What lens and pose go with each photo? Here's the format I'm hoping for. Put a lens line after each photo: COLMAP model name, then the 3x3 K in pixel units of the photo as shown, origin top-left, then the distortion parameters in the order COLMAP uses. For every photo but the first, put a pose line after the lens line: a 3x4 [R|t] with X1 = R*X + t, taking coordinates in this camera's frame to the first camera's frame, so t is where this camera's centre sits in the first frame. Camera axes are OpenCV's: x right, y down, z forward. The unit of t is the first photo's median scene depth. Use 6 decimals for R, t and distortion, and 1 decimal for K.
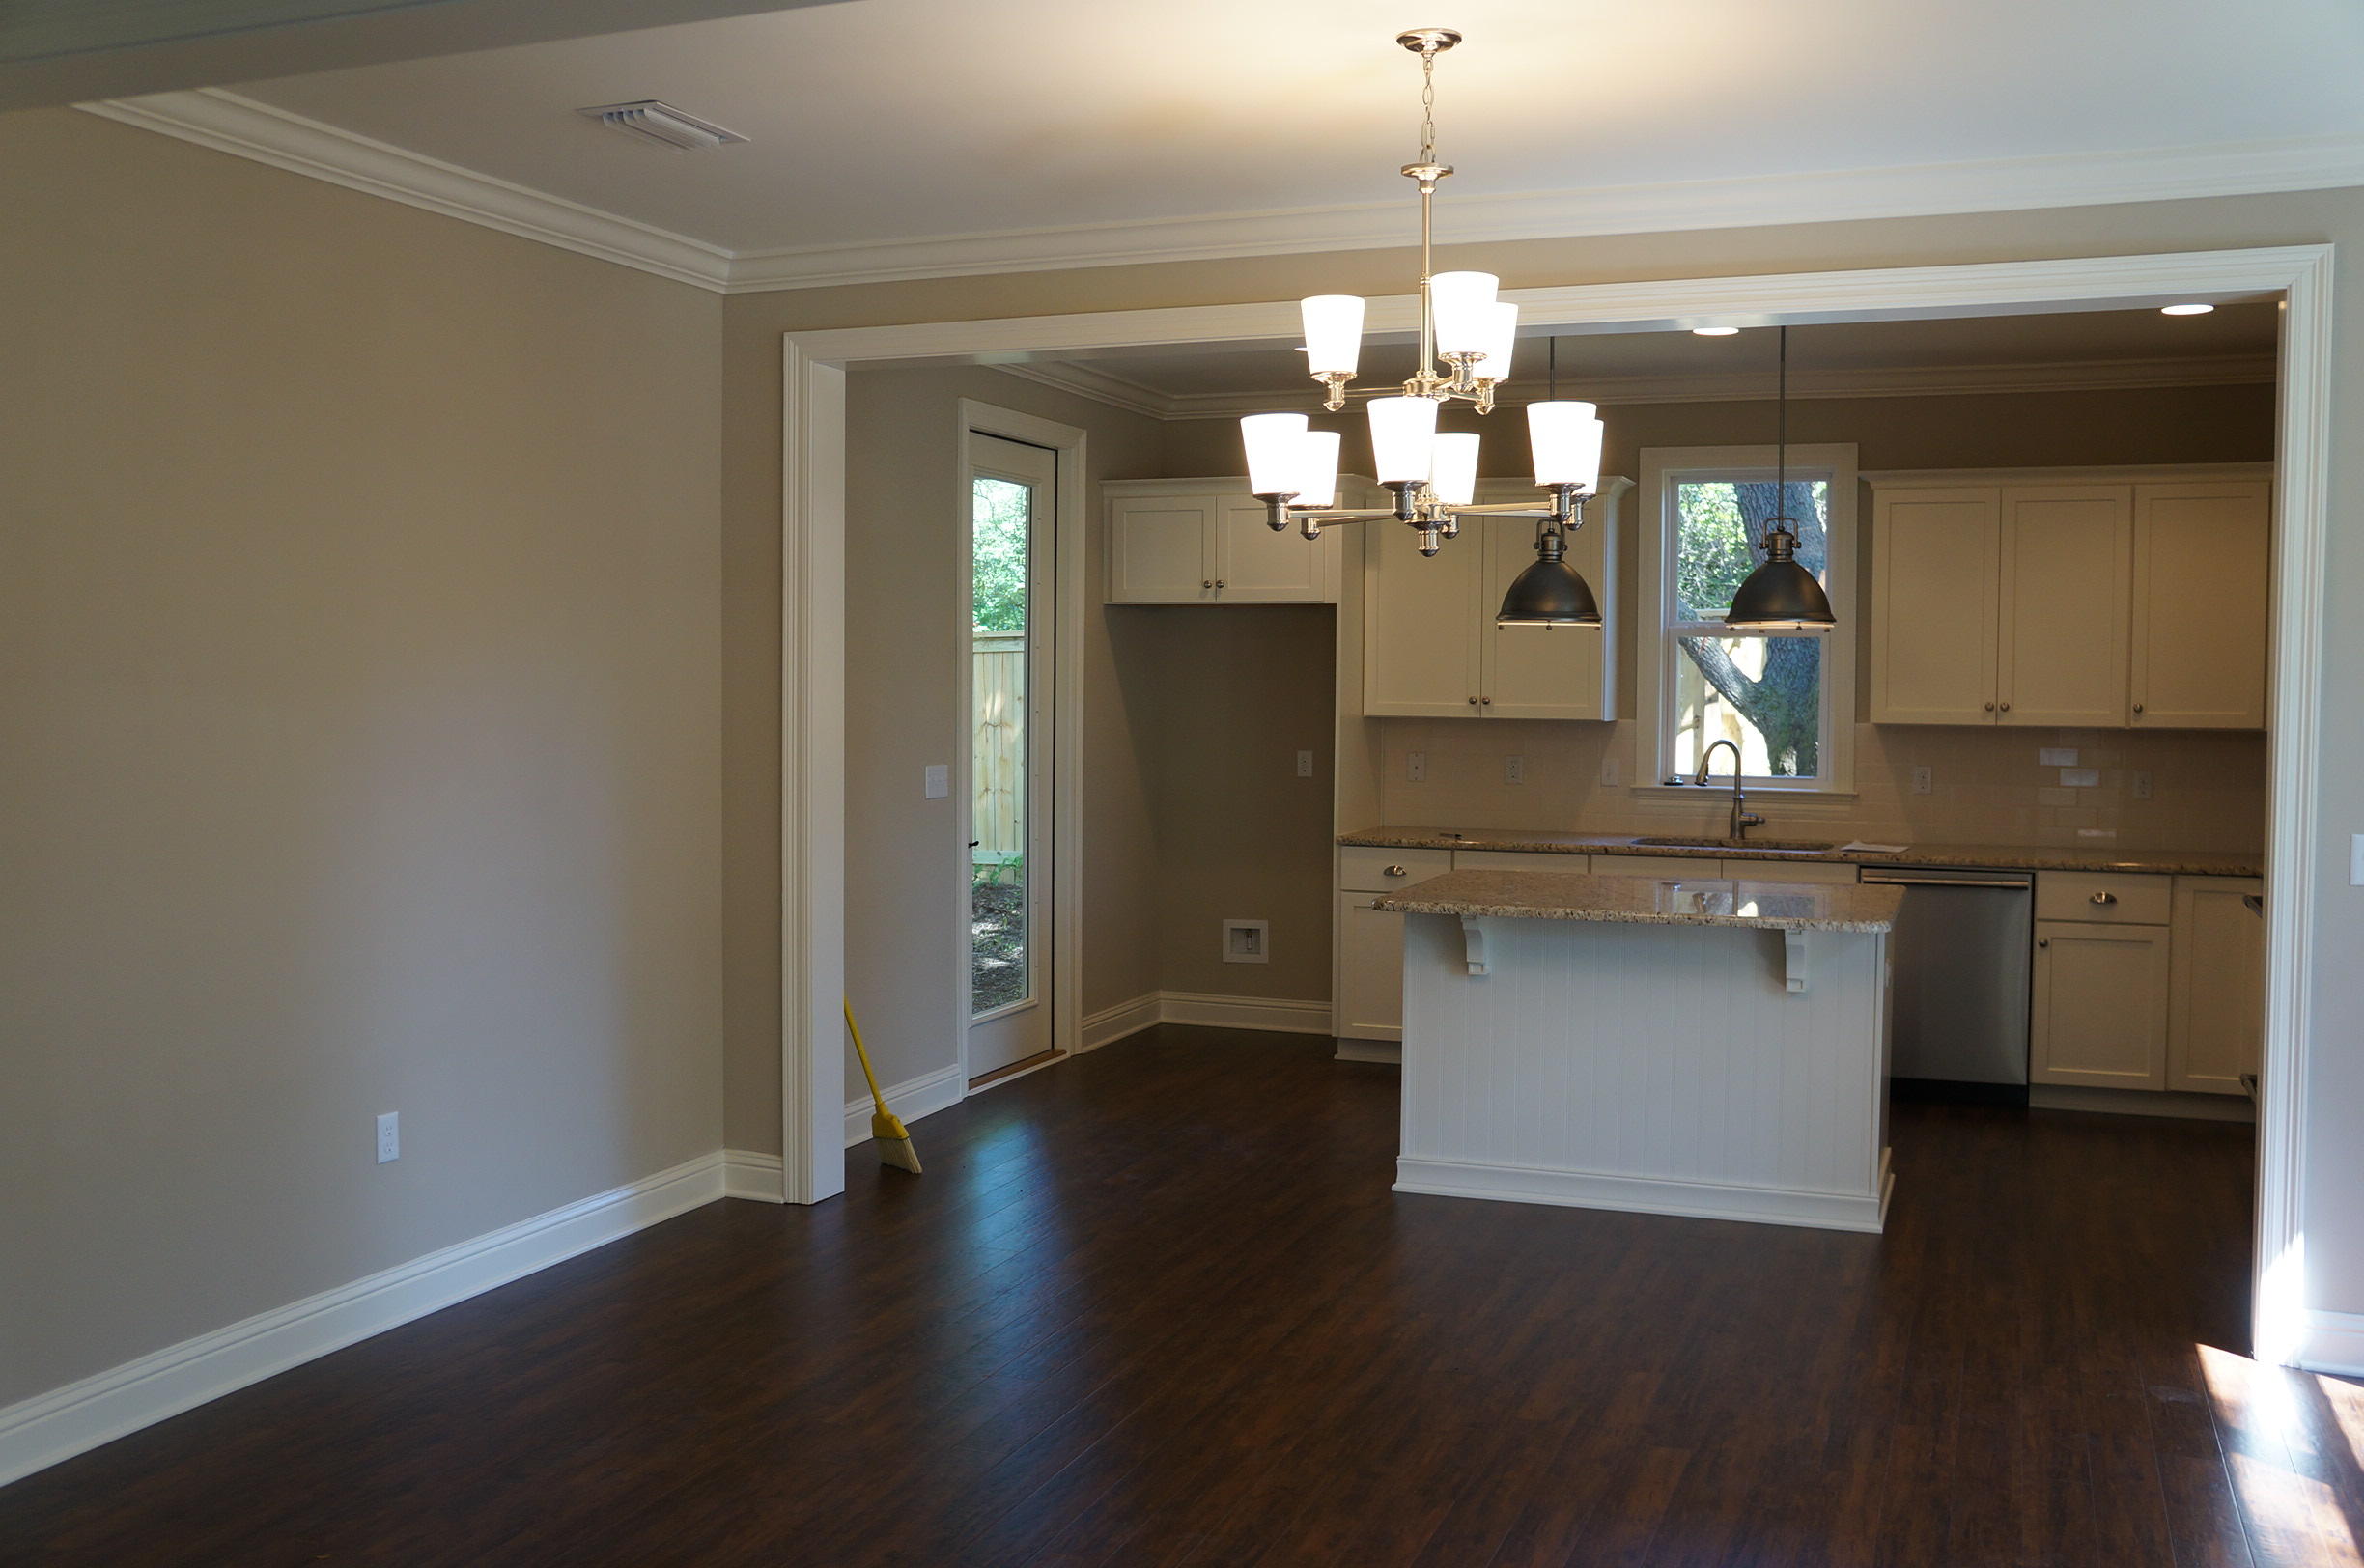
lens RADIAL K [[2168.9, 0, 1203.9], [0, 2168.9, 731.9], [0, 0, 1]] dist [-0.065008, 0.000000]
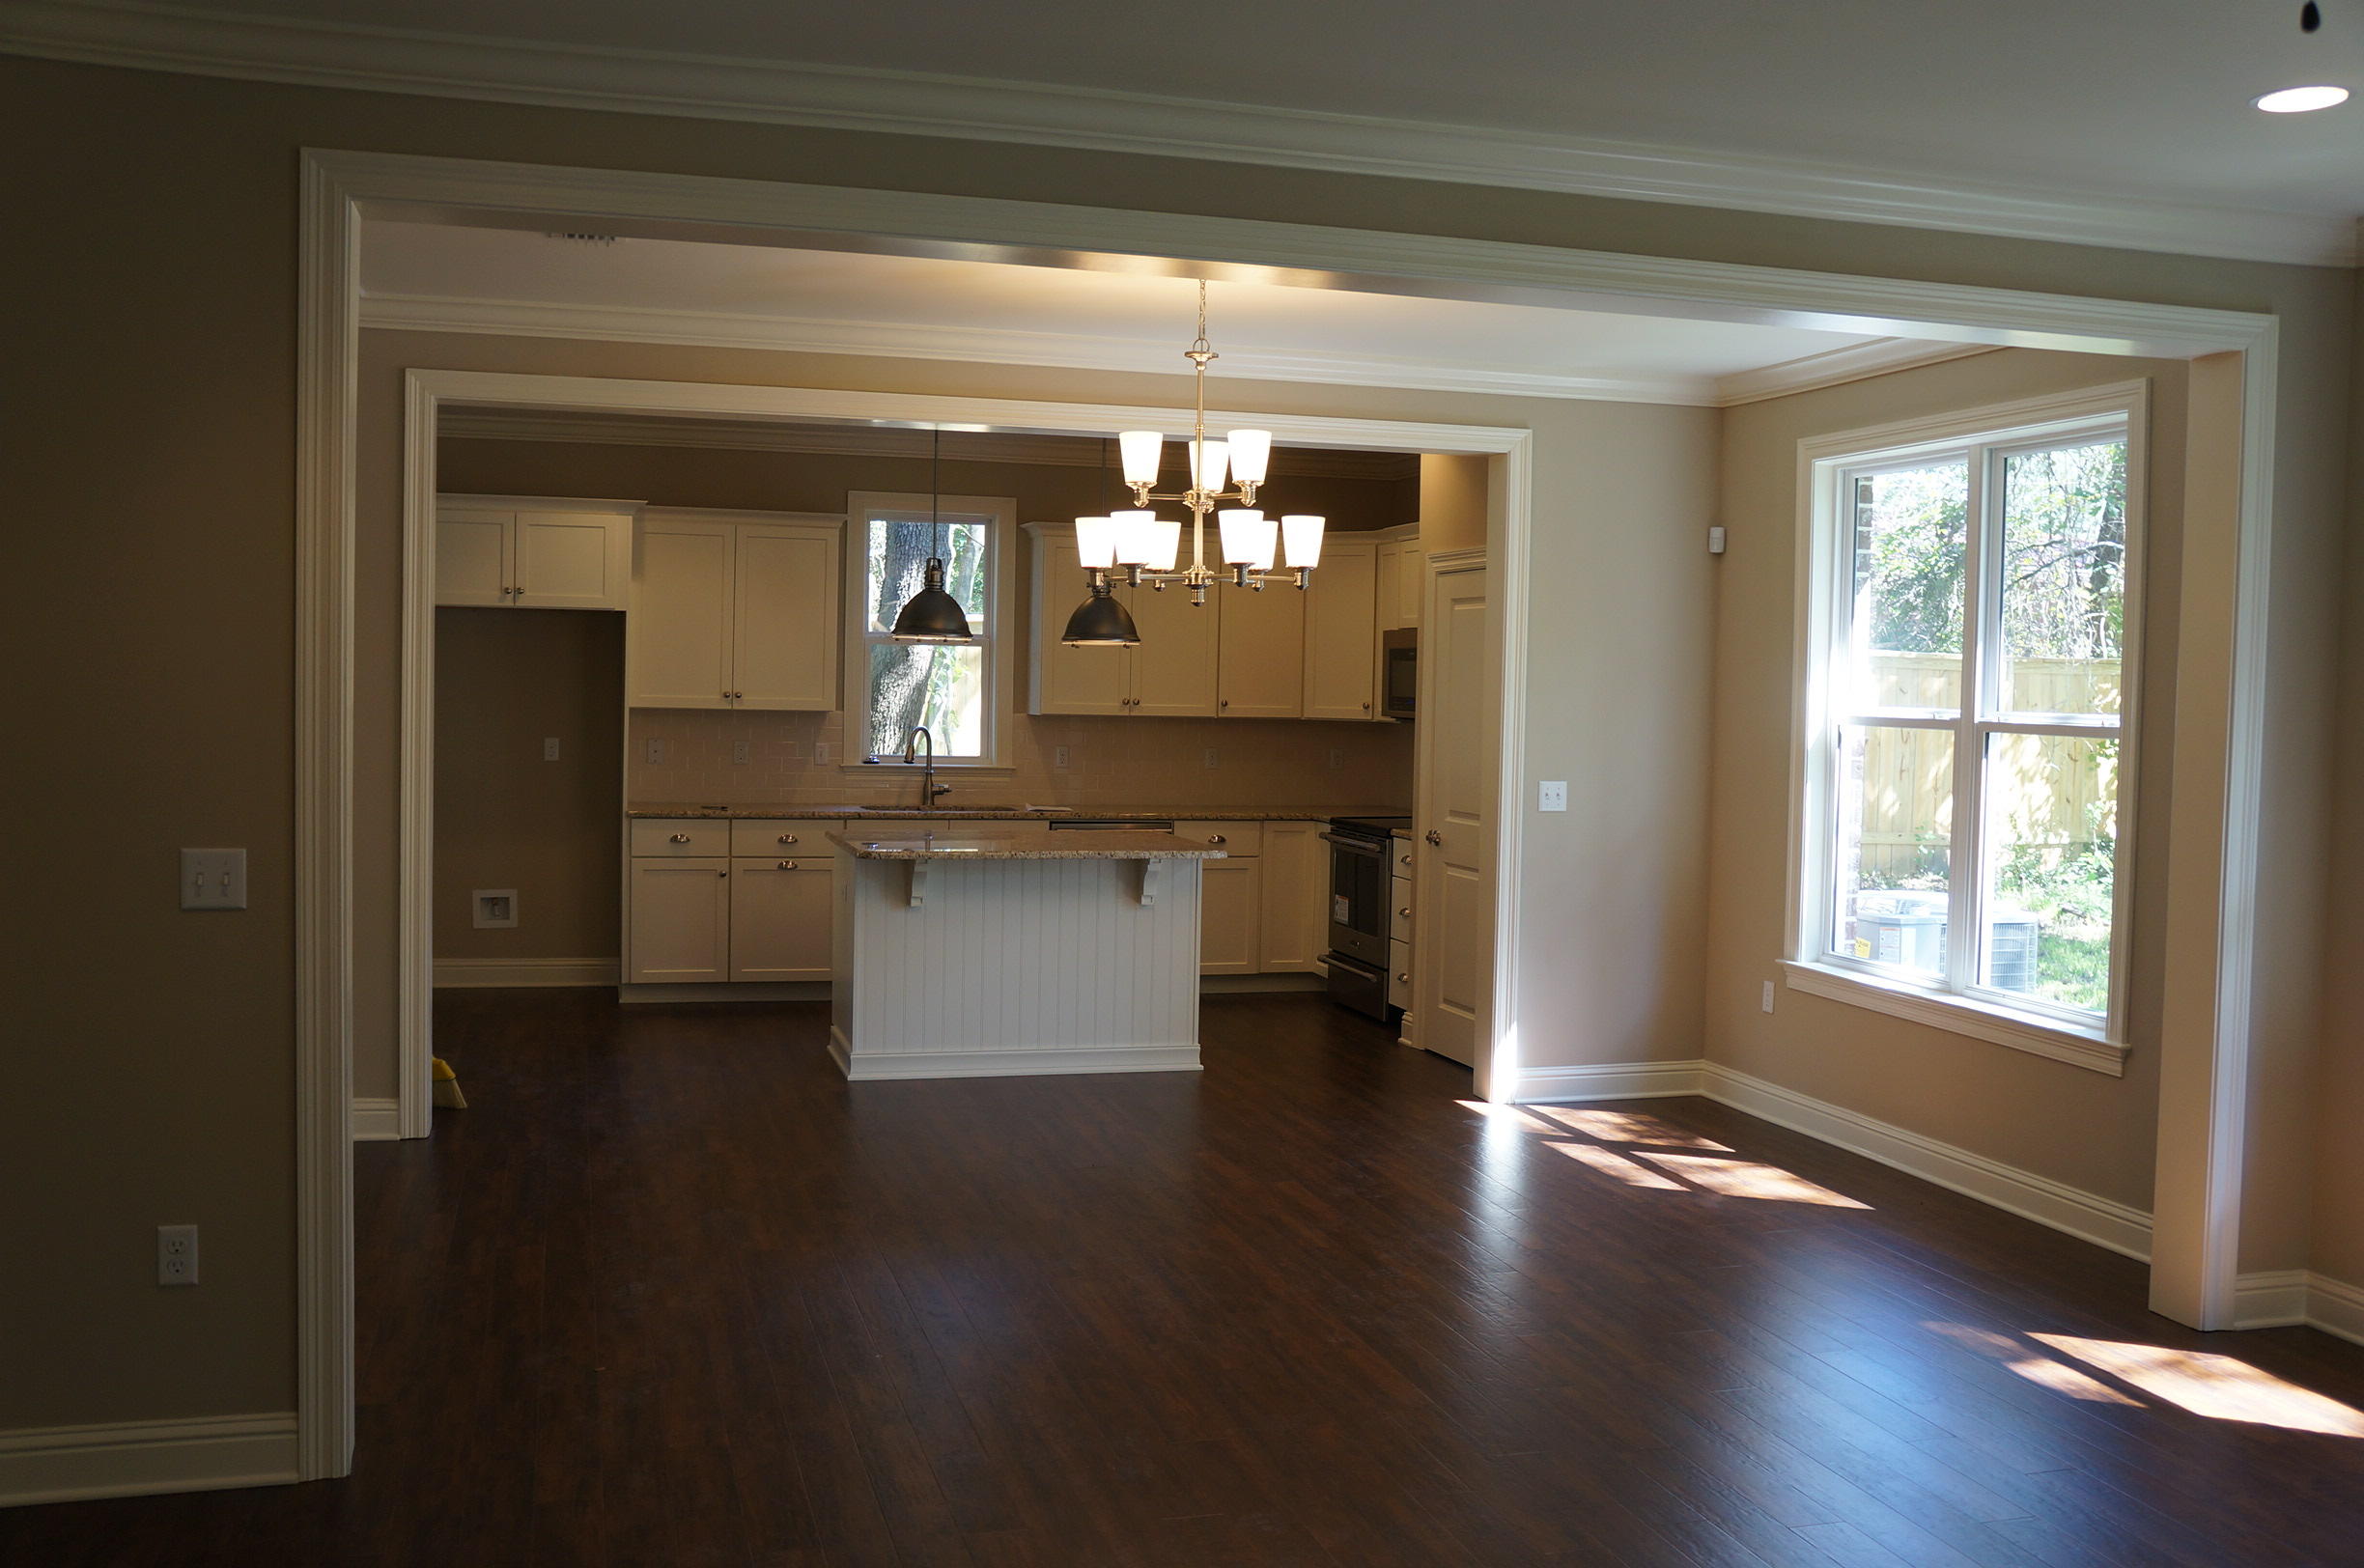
lens RADIAL K [[2168.9, 0, 1191.8], [0, 2168.9, 768.7], [0, 0, 1]] dist [-0.065008, 0.000000]
pose [[0.793926, -0.014560, 0.607841, -0.435420], [0.000372, 0.999725, 0.023461, -0.001699], [-0.608015, -0.018401, 0.793712, -0.112543]]
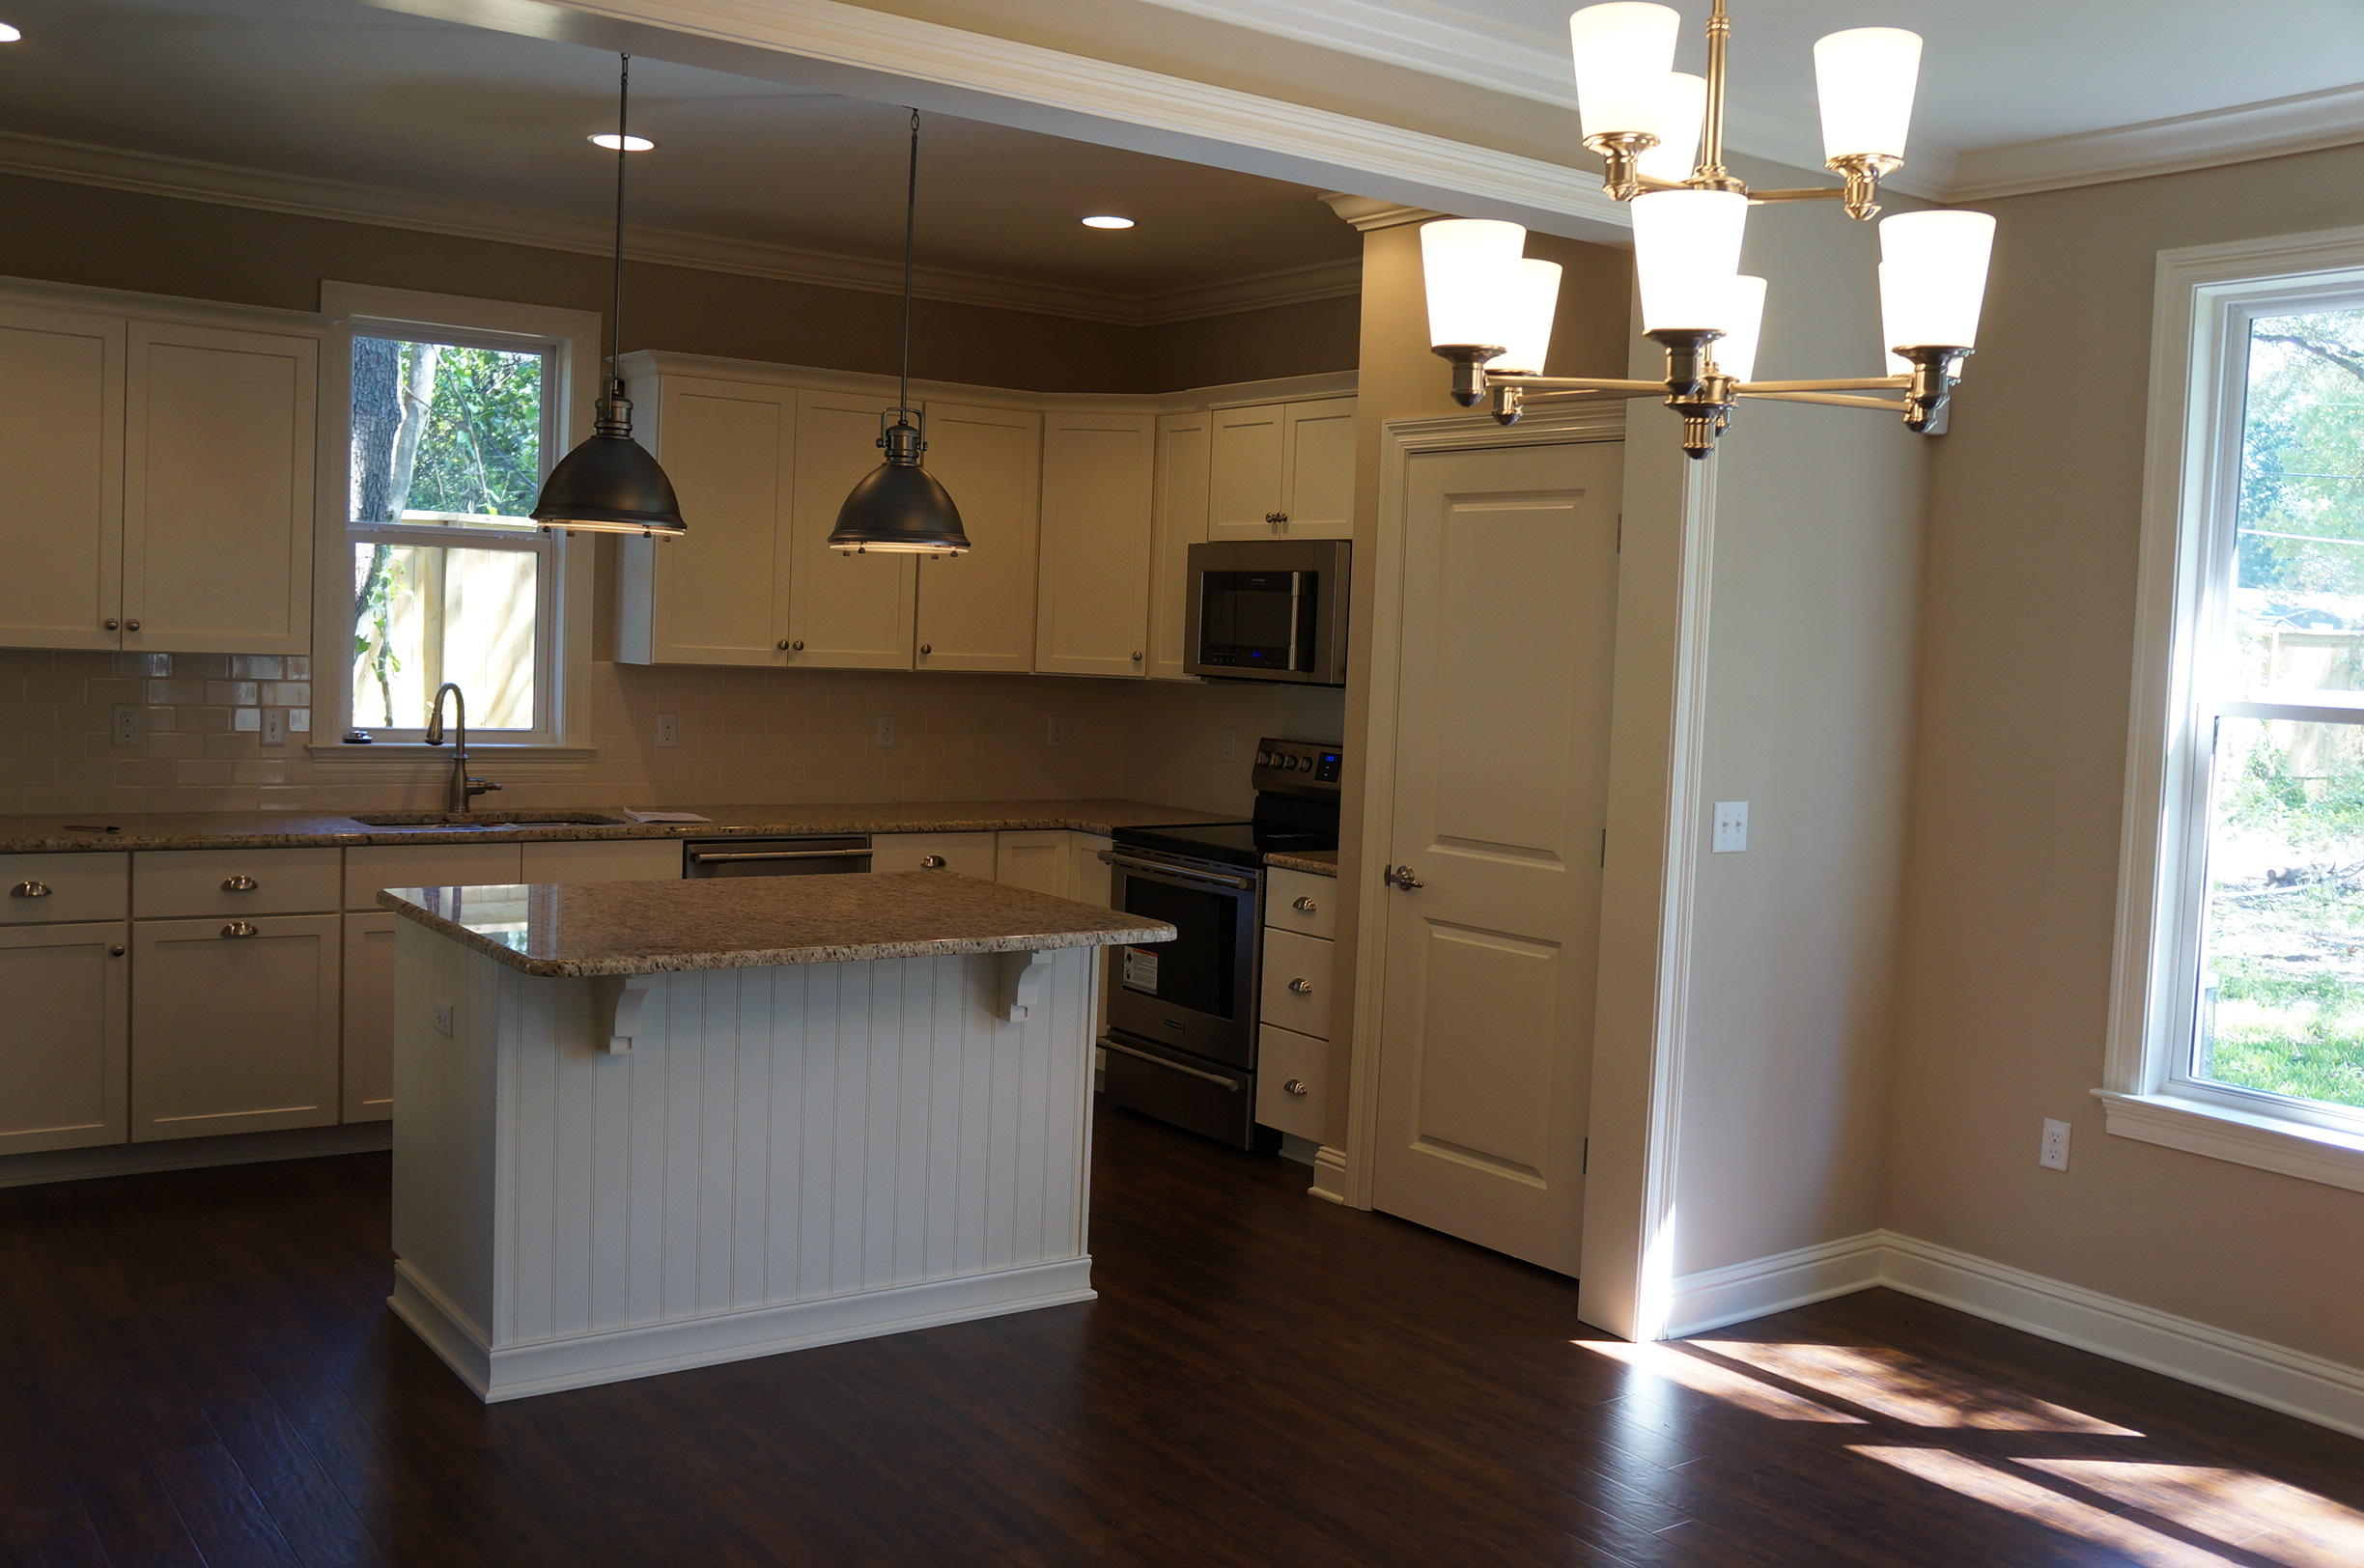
lens RADIAL K [[2168.9, 0, 1171.6], [0, 2168.9, 737.4], [0, 0, 1]] dist [-0.065008, 0.000000]
pose [[0.543741, -0.027593, 0.838799, -0.275294], [-0.014500, 0.999001, 0.042262, -0.013651], [-0.839128, -0.035142, 0.542798, 0.402772]]
